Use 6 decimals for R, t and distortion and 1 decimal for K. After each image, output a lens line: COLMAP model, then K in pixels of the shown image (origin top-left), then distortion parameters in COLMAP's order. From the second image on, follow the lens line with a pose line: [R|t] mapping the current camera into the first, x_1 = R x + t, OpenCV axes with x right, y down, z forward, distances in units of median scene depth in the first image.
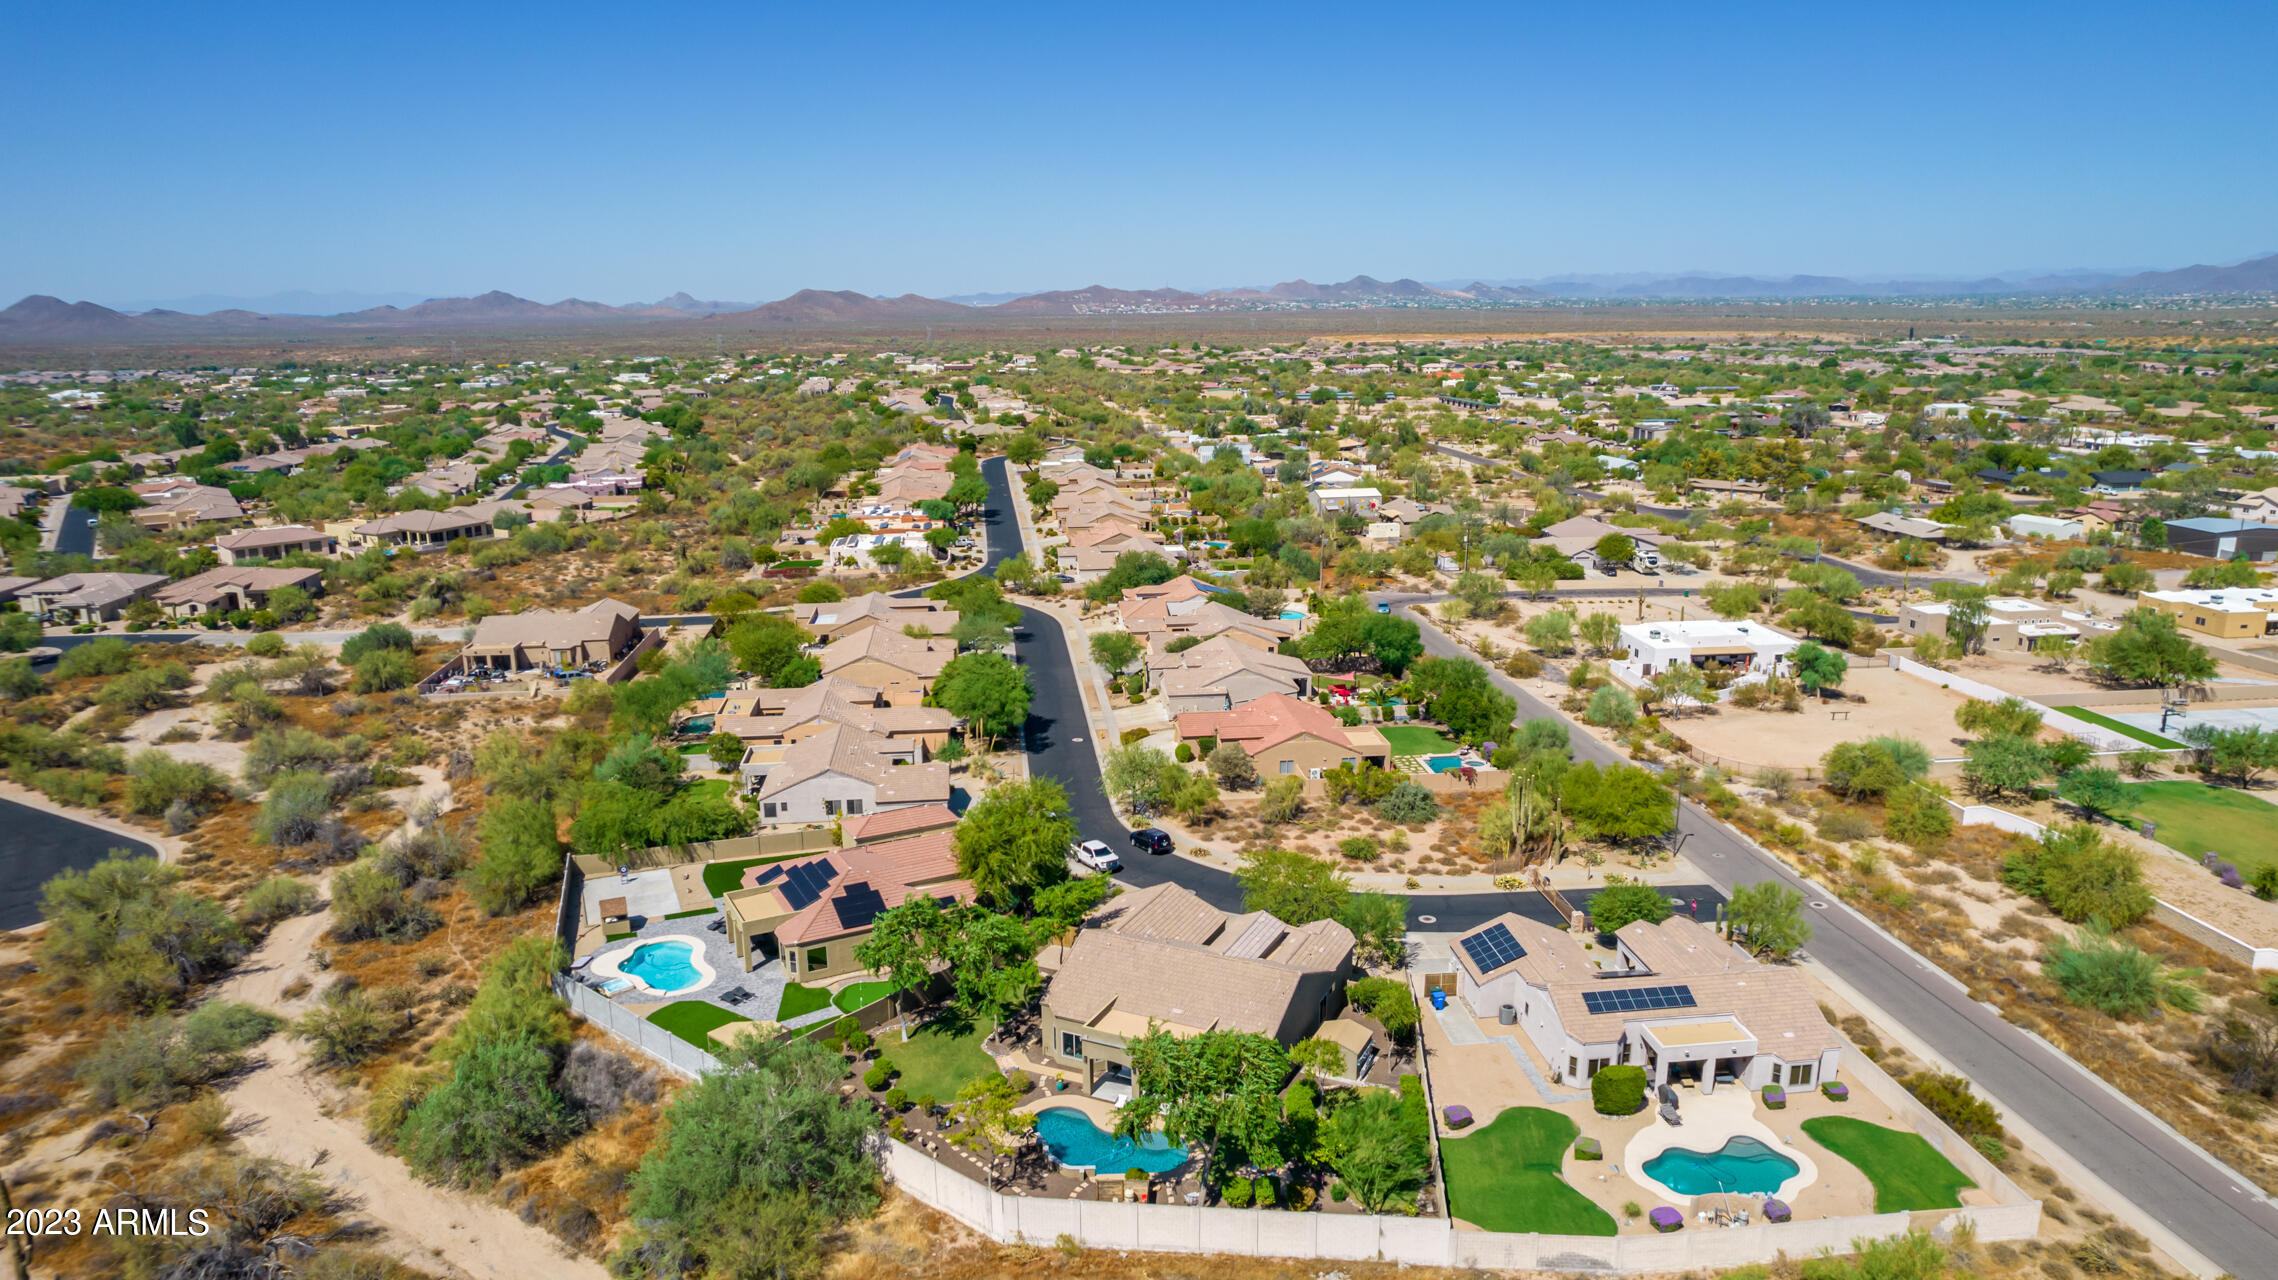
lens RADIAL K [[1486.1, 0, 1137.2], [0, 1486.1, 628.8], [0, 0, 1]] dist [-0.068292, 0.057884]
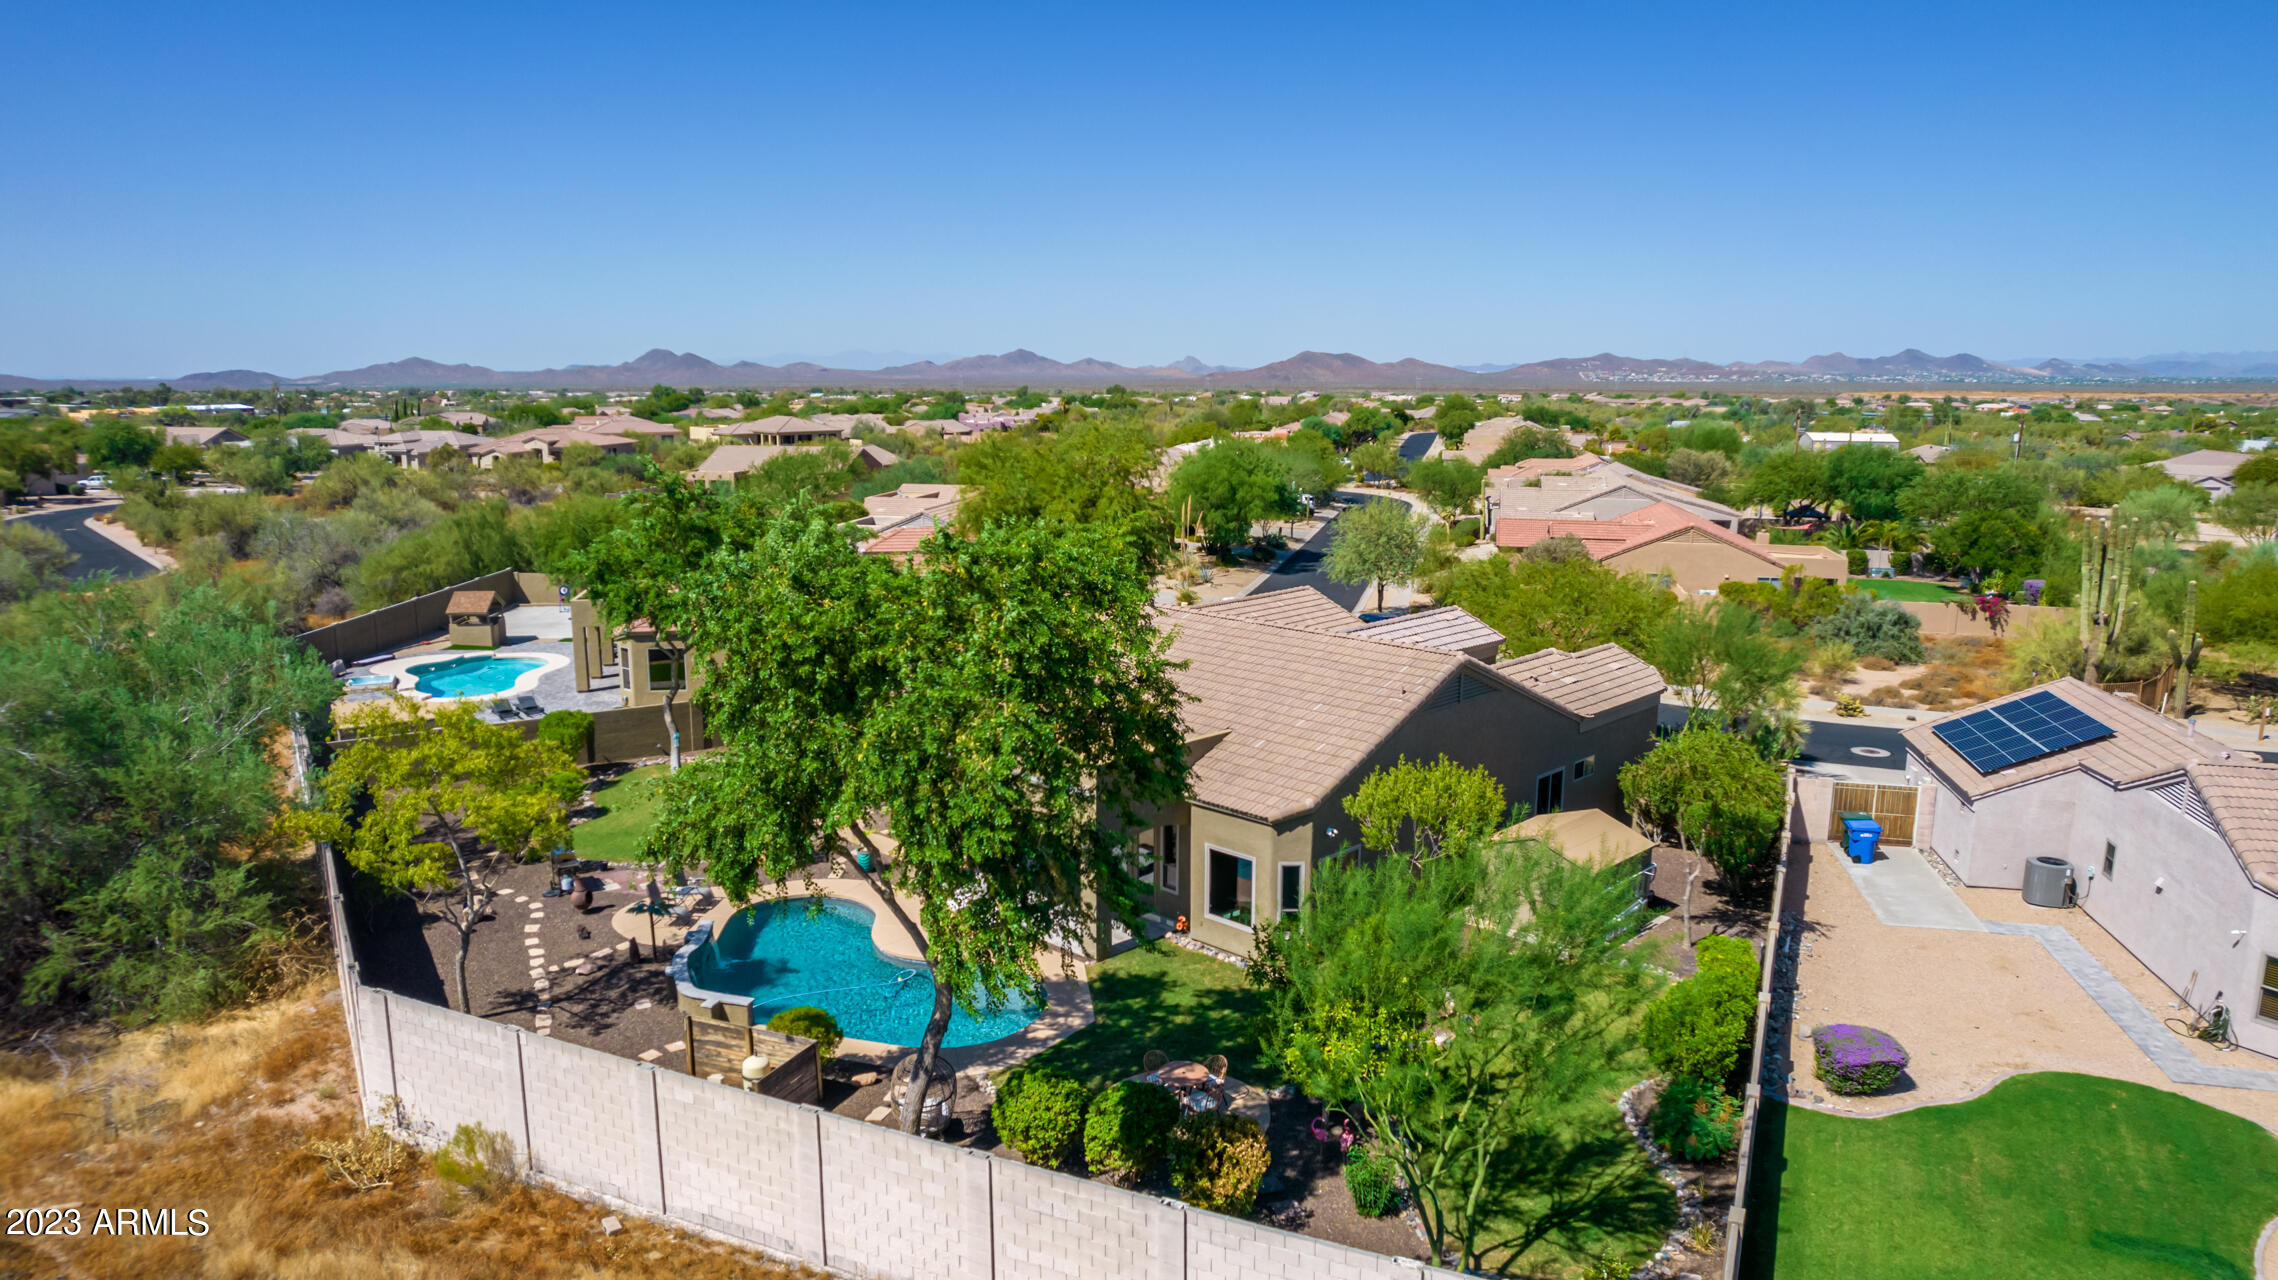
lens RADIAL K [[1486.1, 0, 1138.6], [0, 1486.1, 650.8], [0, 0, 1]] dist [-0.068292, 0.057884]
pose [[0.945281, 0.073338, -0.317908, 0.088856], [-0.084768, 0.996152, -0.022252, 0.142910], [0.315053, 0.047983, 0.947860, 0.348635]]
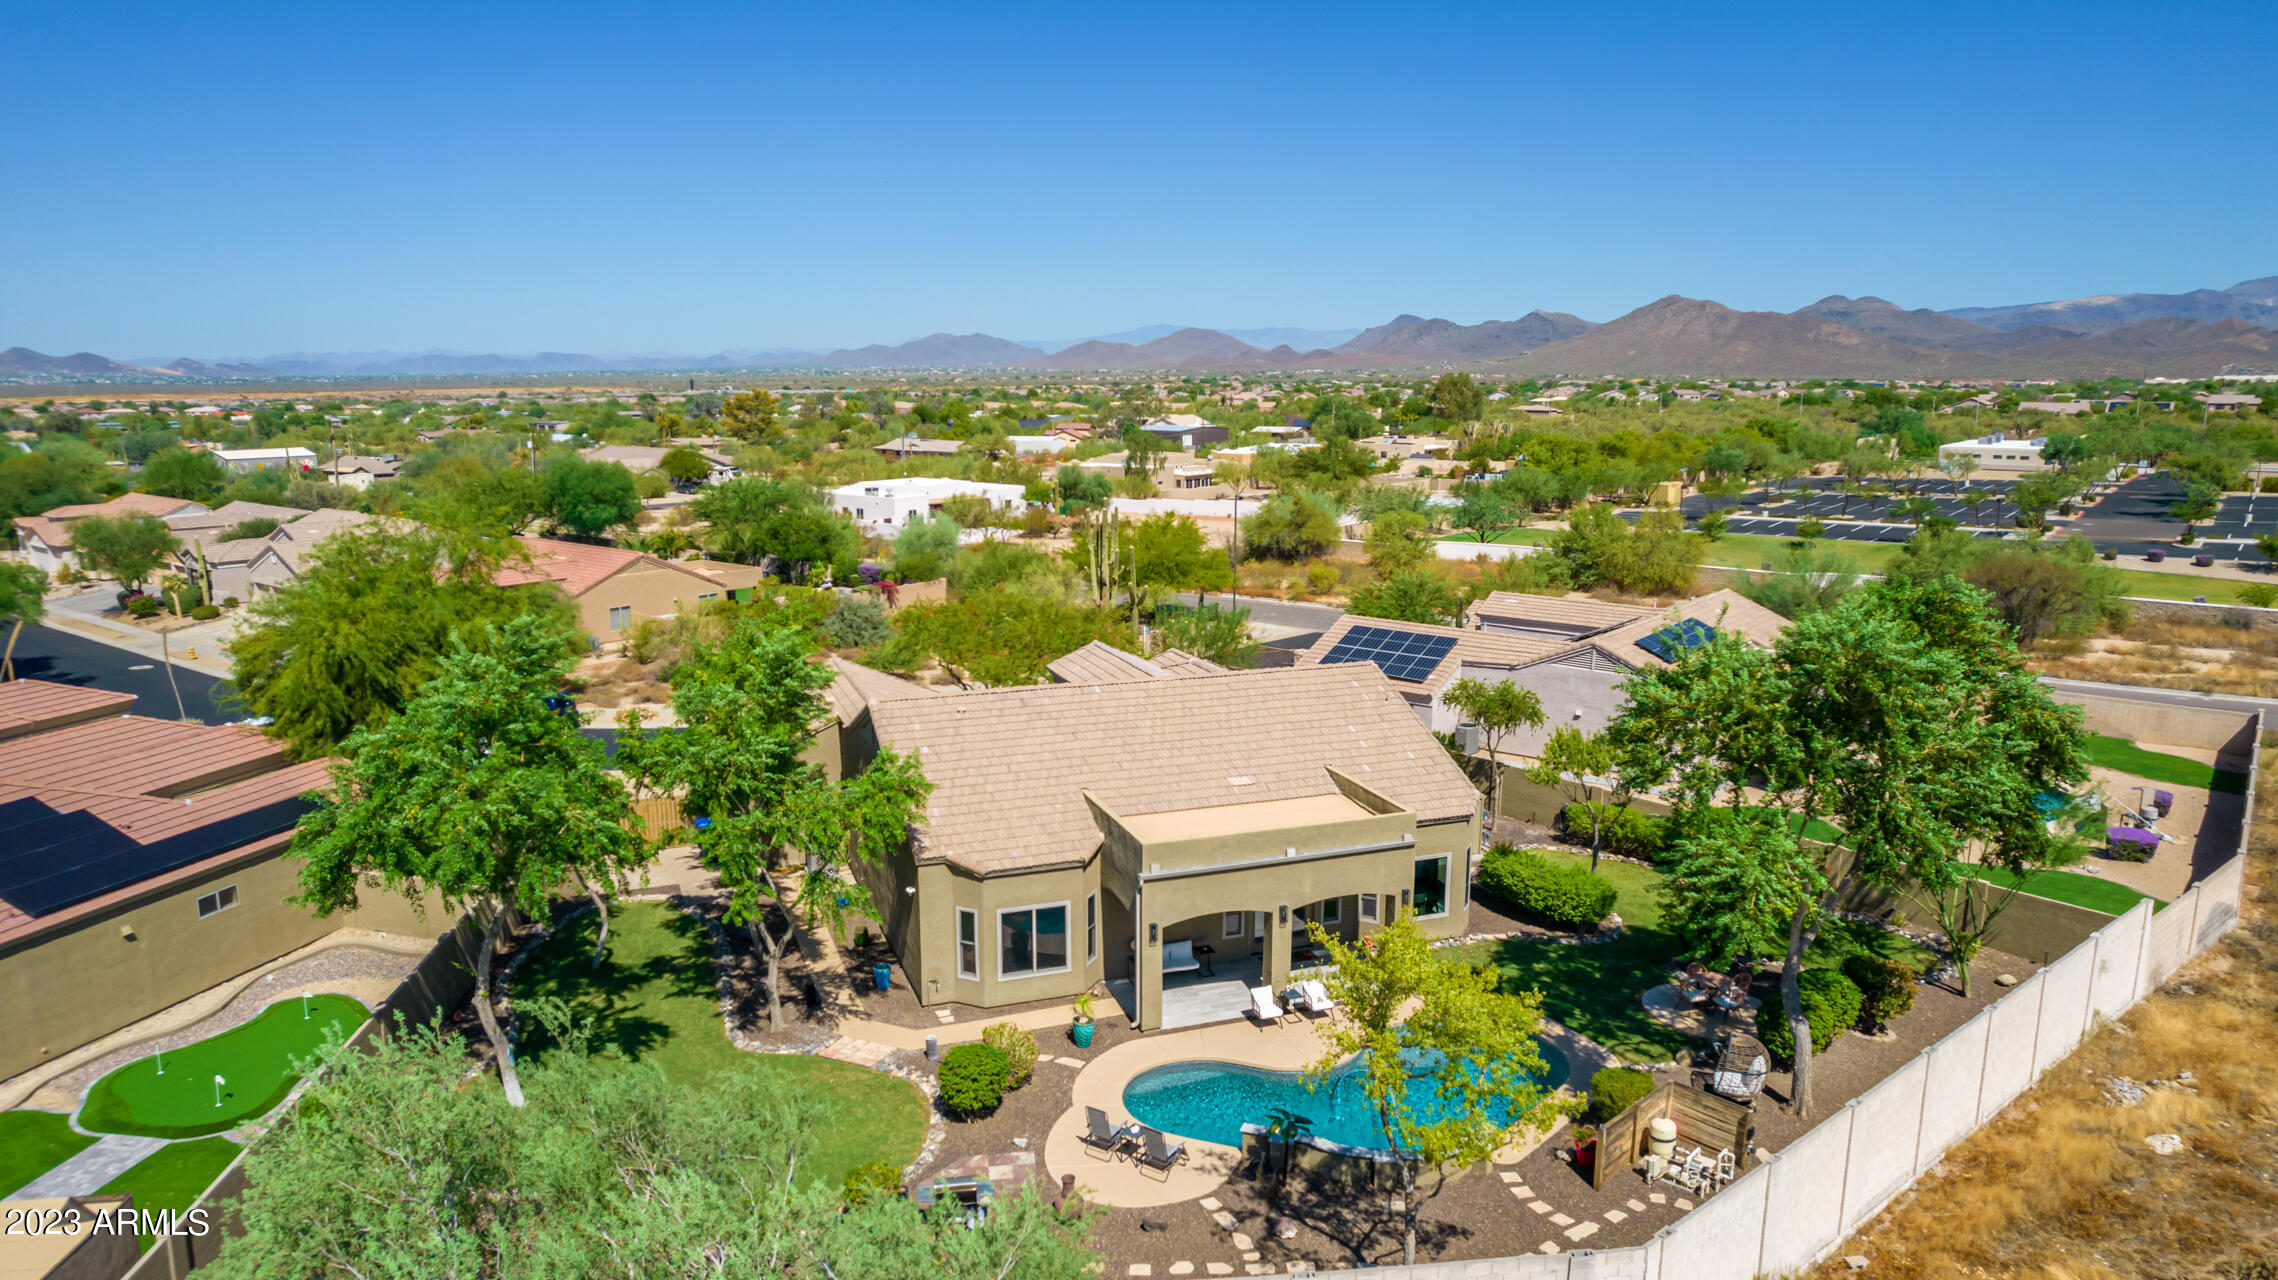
lens RADIAL K [[1486.1, 0, 1140.5], [0, 1486.1, 658.7], [0, 0, 1]] dist [-0.068292, 0.057884]
pose [[0.697051, -0.129095, 0.705305, -0.165656], [0.155070, 0.987521, 0.027495, 0.118970], [-0.700053, 0.090206, 0.708371, 0.409621]]
